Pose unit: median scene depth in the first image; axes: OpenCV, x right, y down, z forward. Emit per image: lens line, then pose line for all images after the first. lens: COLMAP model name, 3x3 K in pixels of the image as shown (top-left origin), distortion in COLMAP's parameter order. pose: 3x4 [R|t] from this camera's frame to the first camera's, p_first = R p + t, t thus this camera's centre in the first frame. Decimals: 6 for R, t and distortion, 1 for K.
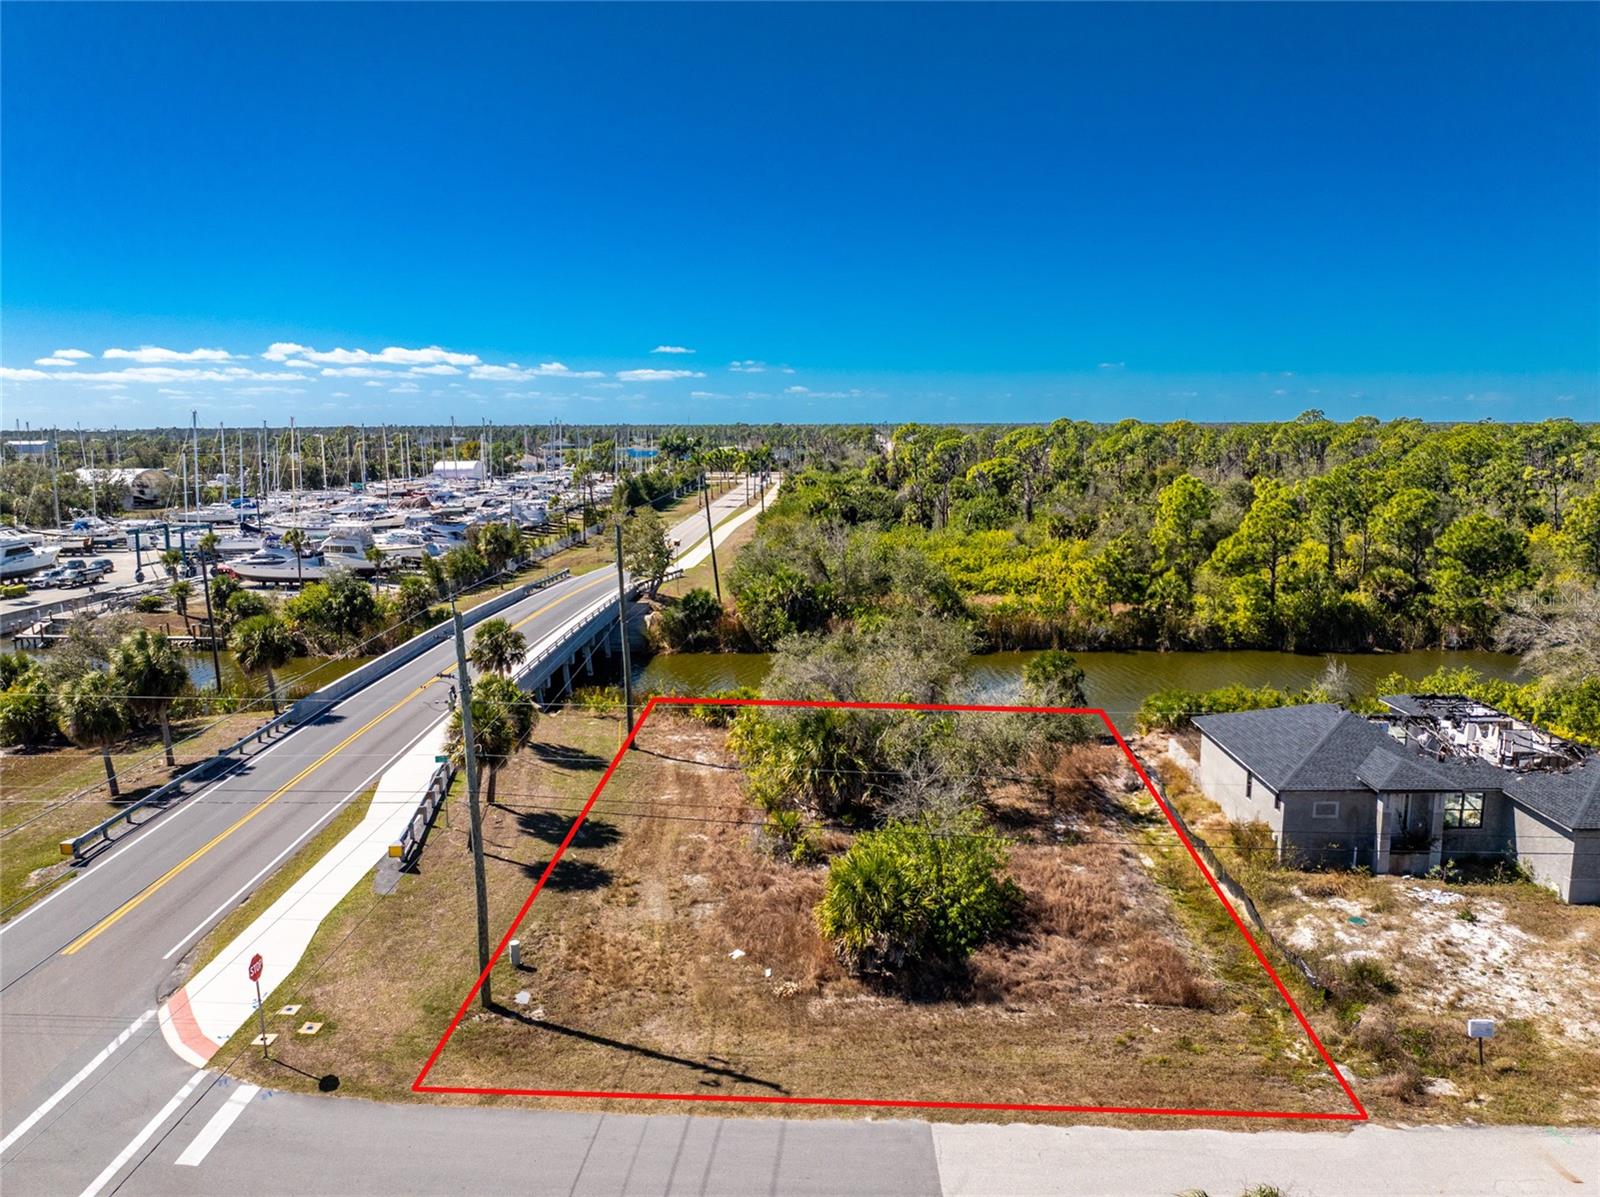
lens RADIAL K [[1121.5, 0, 800.0], [0, 1121.5, 598.5], [0, 0, 1]] dist [-0.040259, 0.005524]
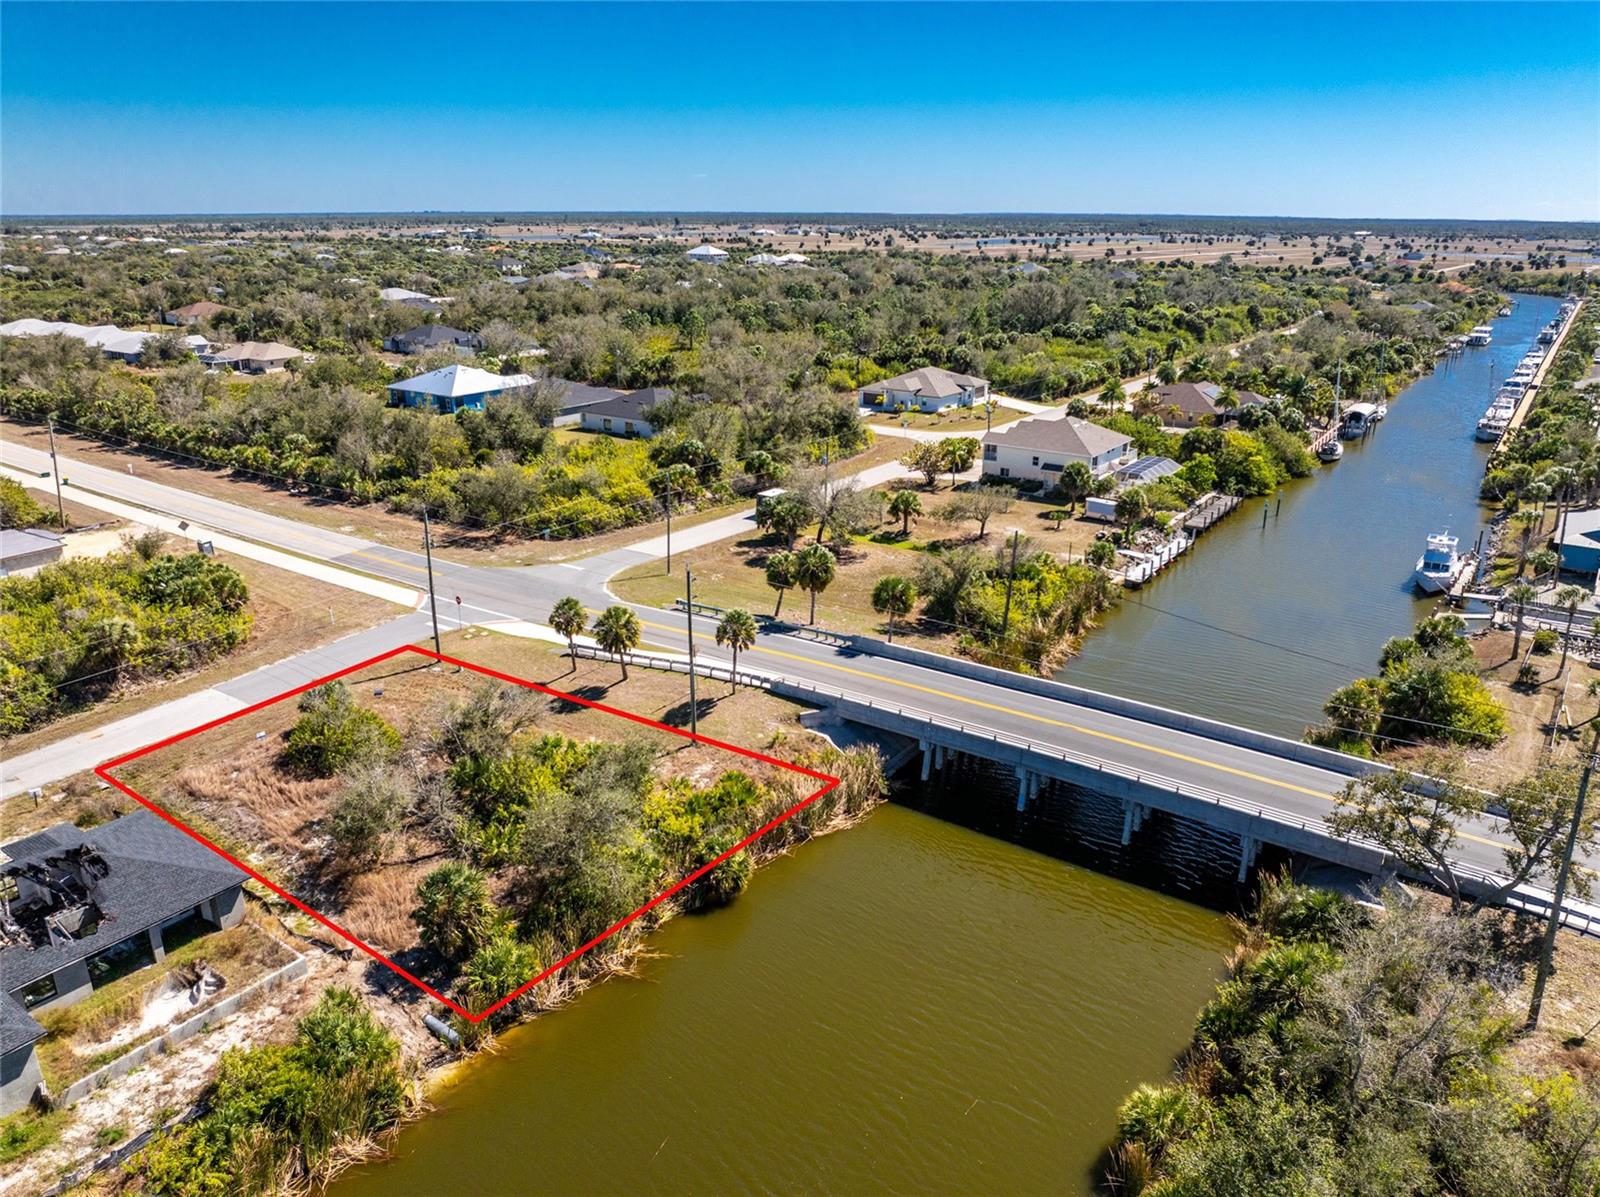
lens RADIAL K [[1127.5, 0, 800.0], [0, 1127.5, 598.5], [0, 0, 1]] dist [-0.033345, -0.004314]
pose [[-0.557345, 0.276515, -0.782883, 0.907562], [-0.125439, 0.904047, 0.408613, -0.680430], [0.820751, 0.325943, -0.469180, 2.059798]]
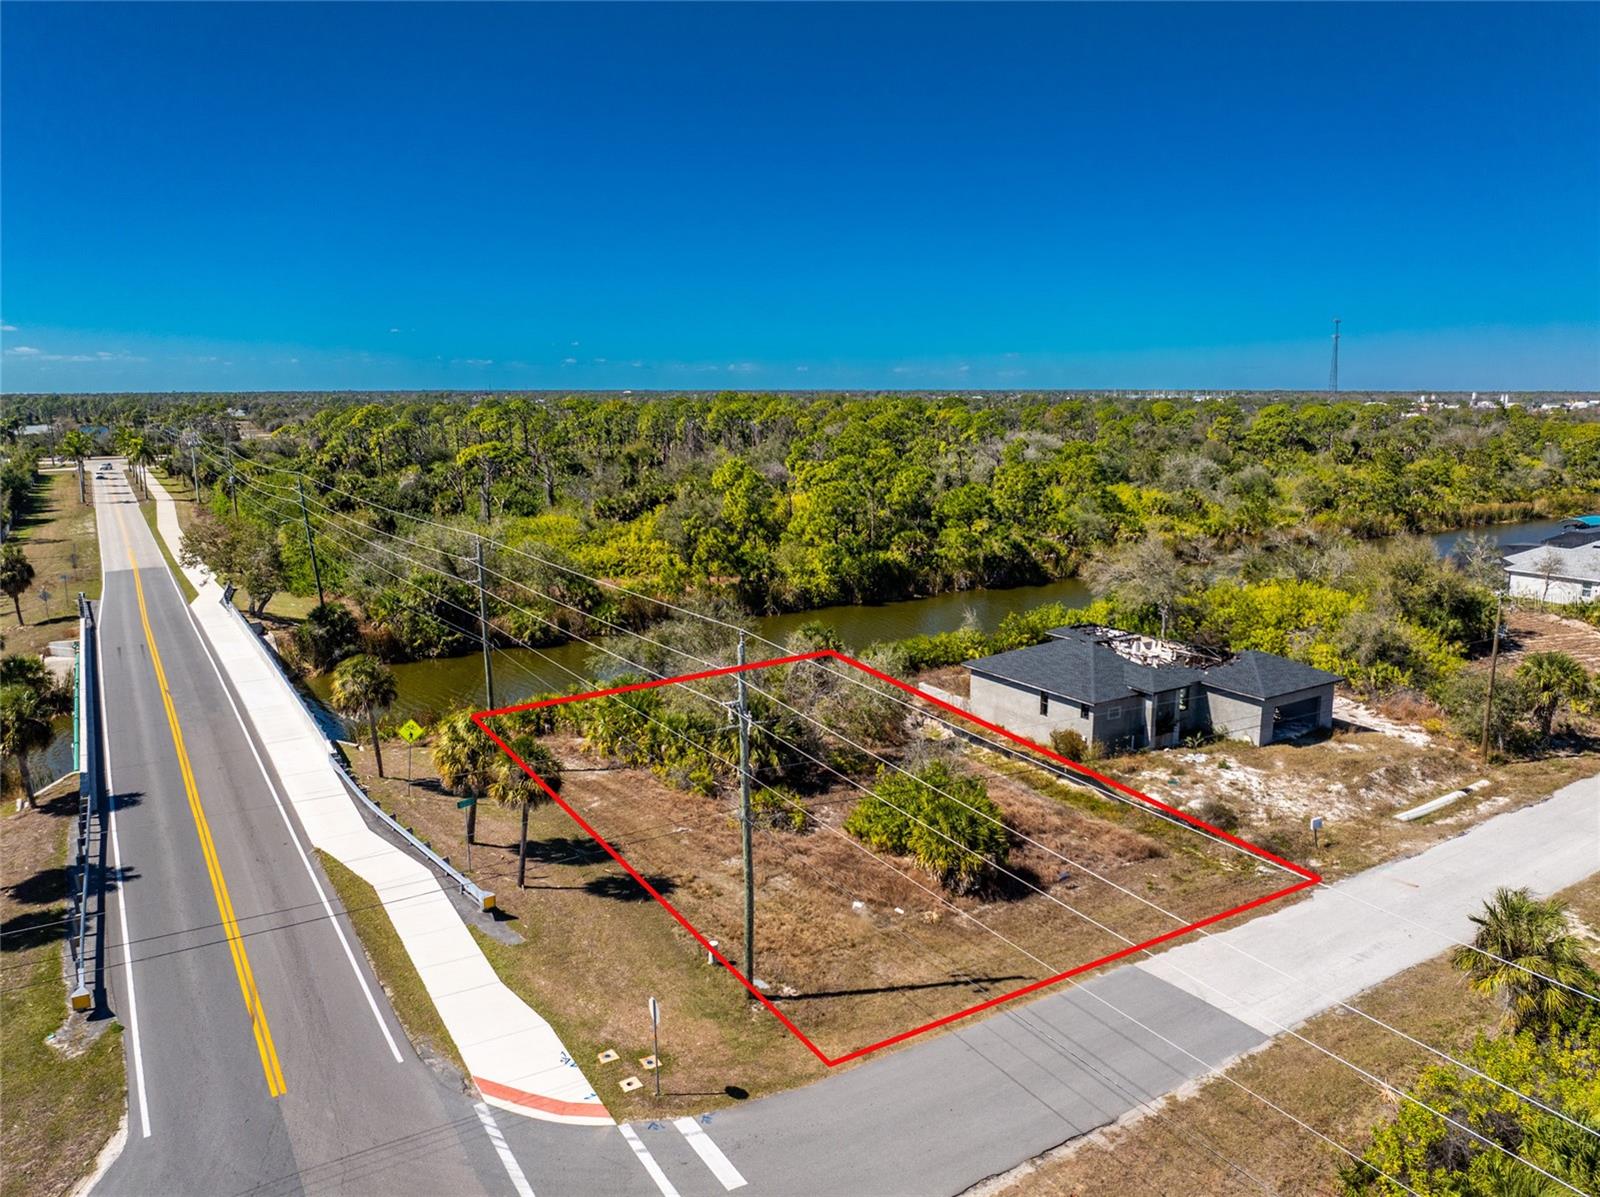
lens RADIAL K [[1121.5, 0, 800.0], [0, 1121.5, 598.5], [0, 0, 1]] dist [-0.040259, 0.005524]
pose [[0.827303, -0.097177, 0.553288, -0.579068], [0.081472, 0.995266, 0.052983, -0.057634], [-0.555817, 0.001245, 0.831304, 0.039662]]
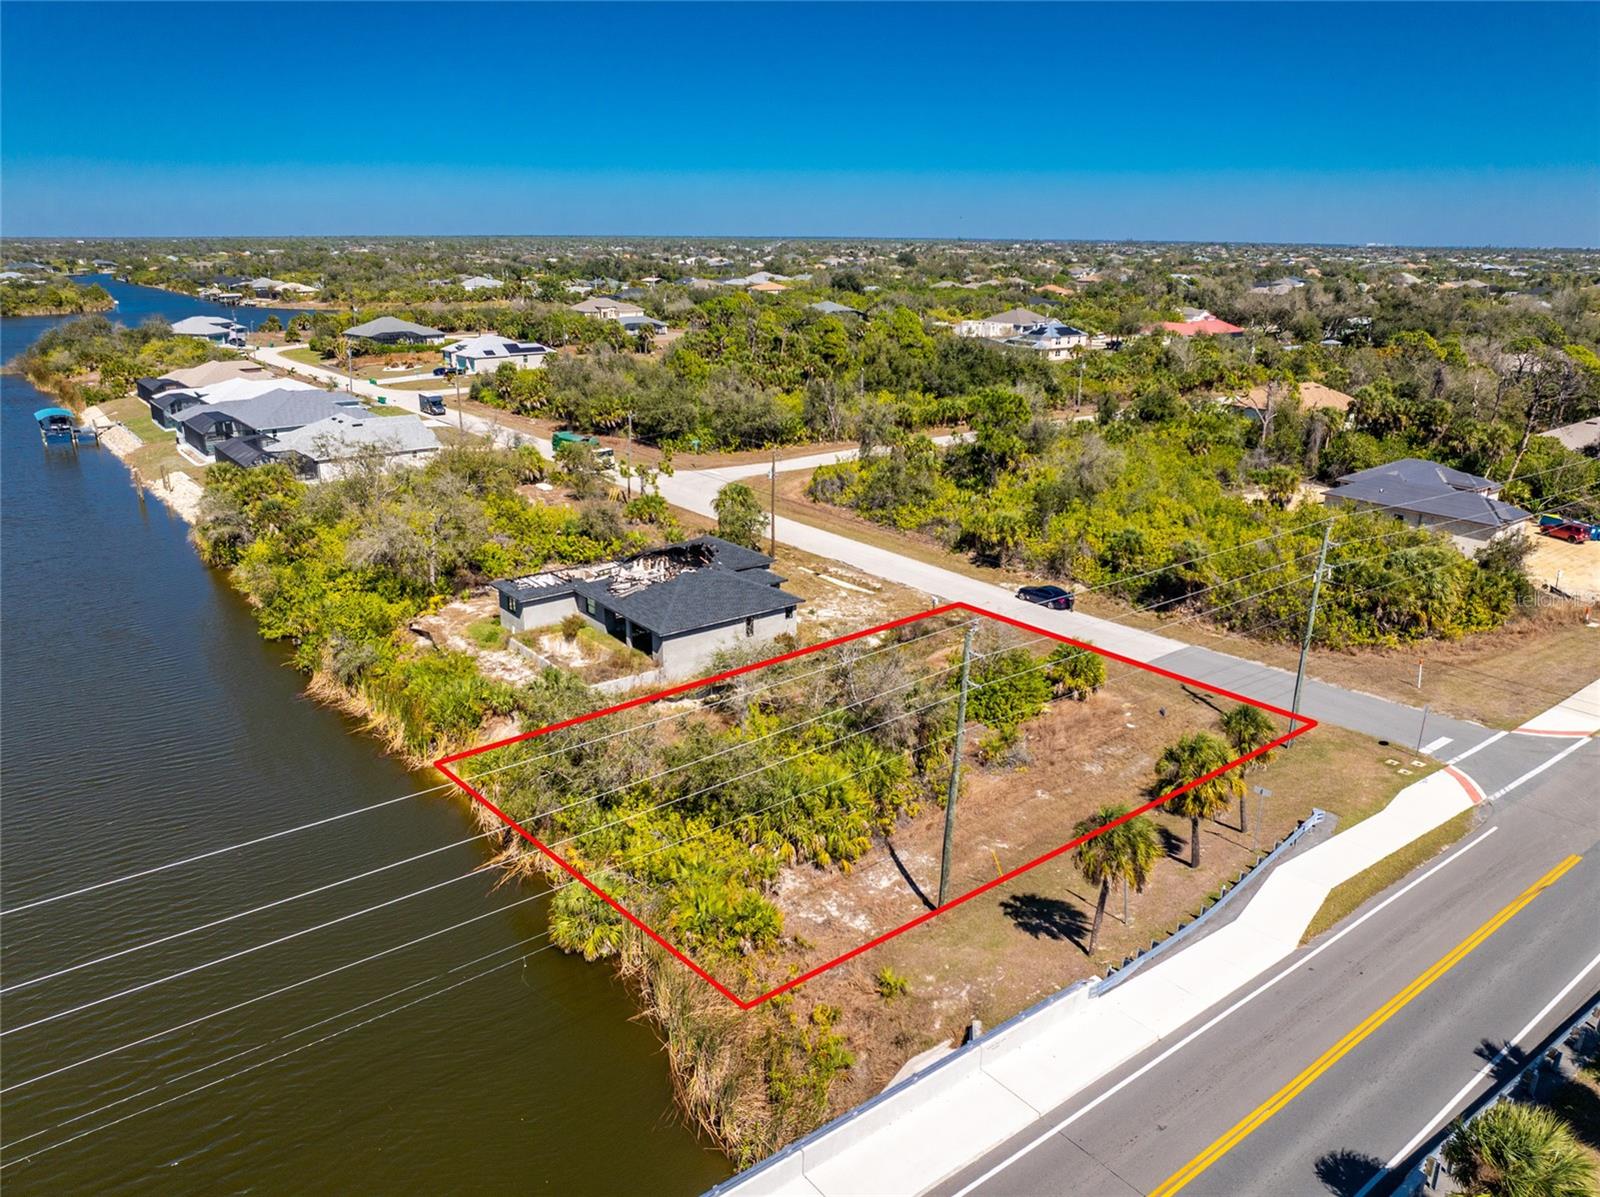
lens RADIAL K [[1125.1, 0, 827.6], [0, 1125.1, 597.4], [0, 0, 1]] dist [-0.033387, 0.000104]
pose [[-0.648646, -0.230485, 0.725352, -0.735661], [0.110338, 0.914497, 0.389256, -0.438915], [-0.753050, 0.332523, -0.567753, 1.760278]]
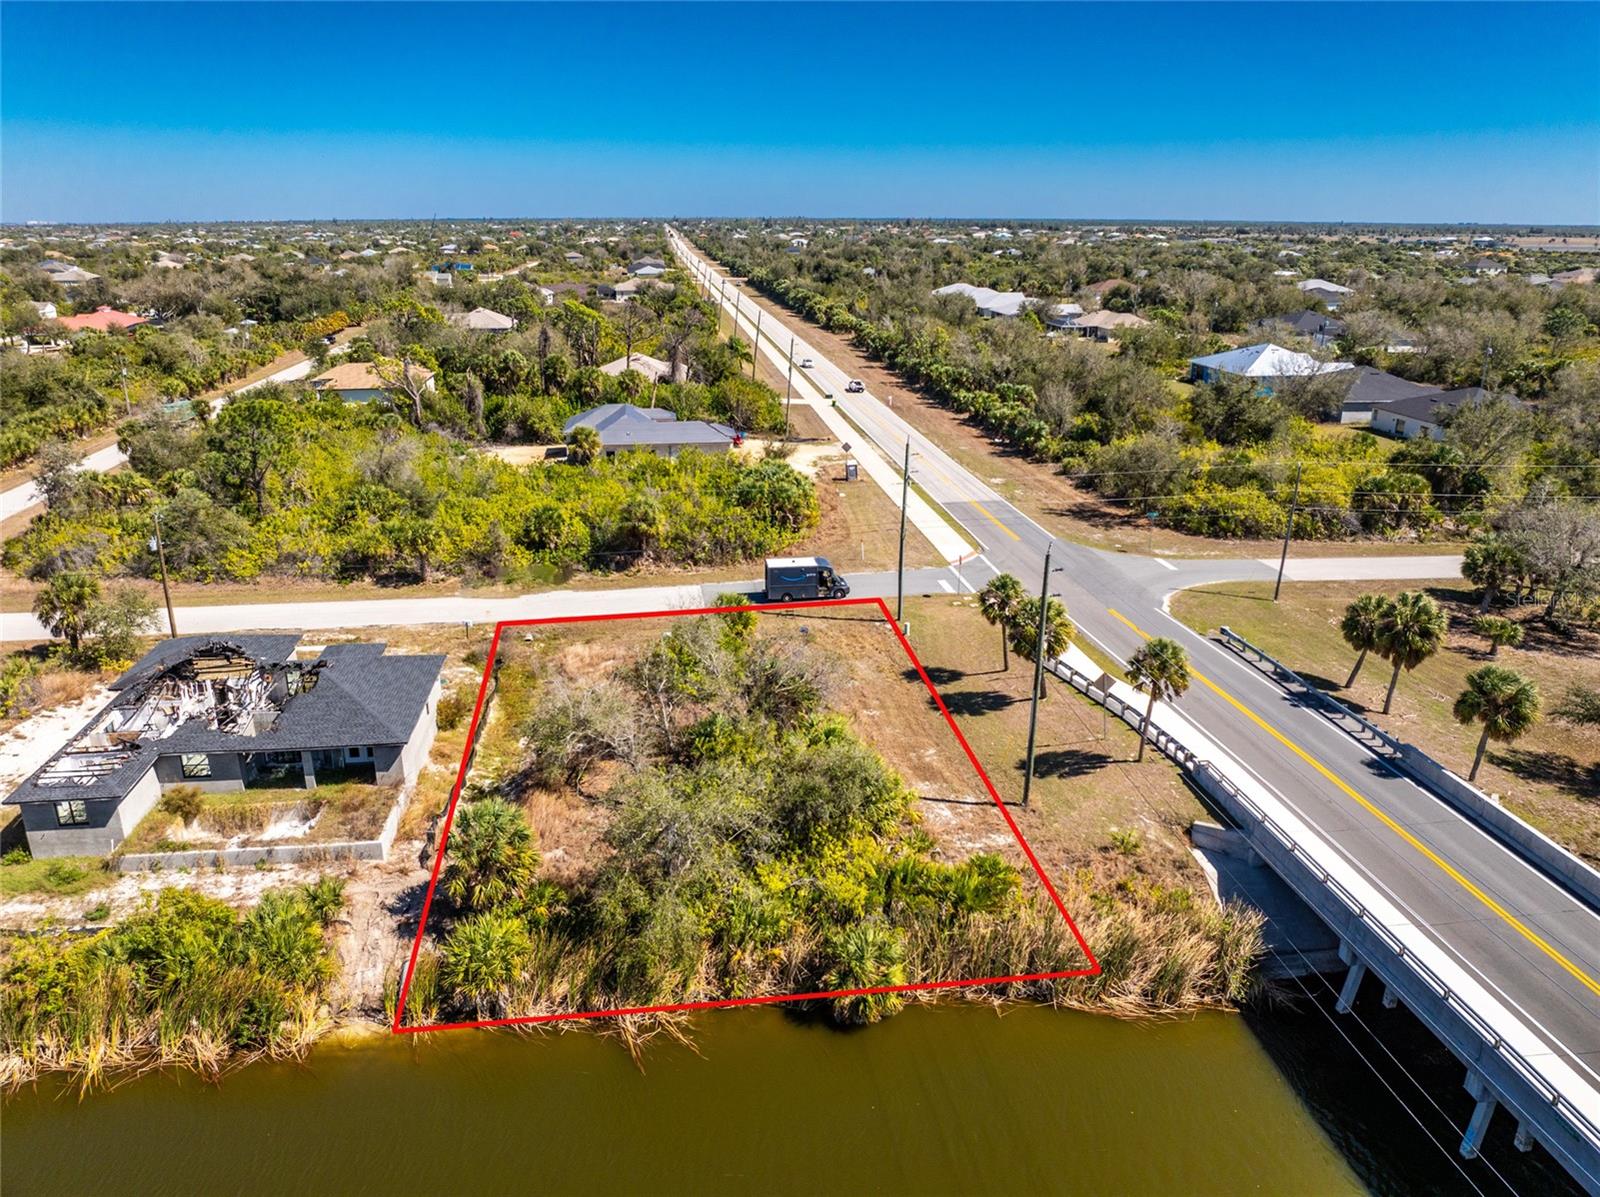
lens RADIAL K [[1121.5, 0, 800.0], [0, 1121.5, 598.5], [0, 0, 1]] dist [-0.040259, 0.005524]
pose [[-0.987812, 0.057259, -0.144738, 0.175274], [-0.016432, 0.886323, 0.462777, -0.512227], [0.154783, 0.459515, -0.874579, 2.090956]]
